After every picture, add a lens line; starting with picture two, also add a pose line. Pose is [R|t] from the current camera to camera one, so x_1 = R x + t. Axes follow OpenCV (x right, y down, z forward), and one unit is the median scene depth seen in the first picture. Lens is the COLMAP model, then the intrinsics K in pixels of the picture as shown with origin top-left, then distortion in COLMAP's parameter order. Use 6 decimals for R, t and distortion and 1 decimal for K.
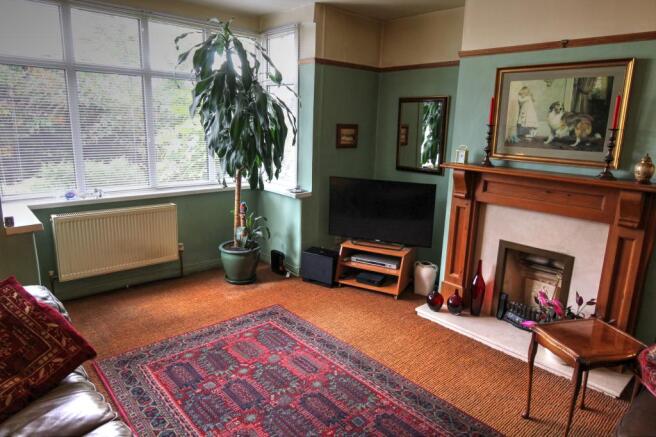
lens RADIAL K [[421.1, 0, 331.7], [0, 421.1, 209.8], [0, 0, 1]] dist [0.002913, -0.005292]
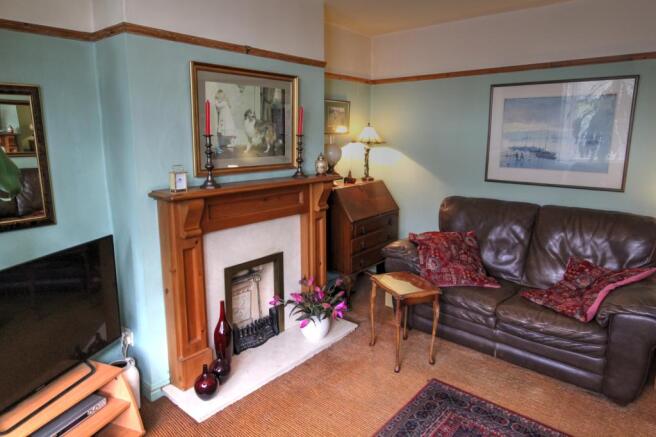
lens RADIAL K [[421.1, 0, 331.7], [0, 421.1, 209.8], [0, 0, 1]] dist [0.002913, -0.005292]
pose [[-0.131494, -0.212433, 0.968288, -0.482060], [0.194896, 0.952166, 0.235363, -0.225821], [-0.971970, 0.219664, -0.083802, 0.942799]]
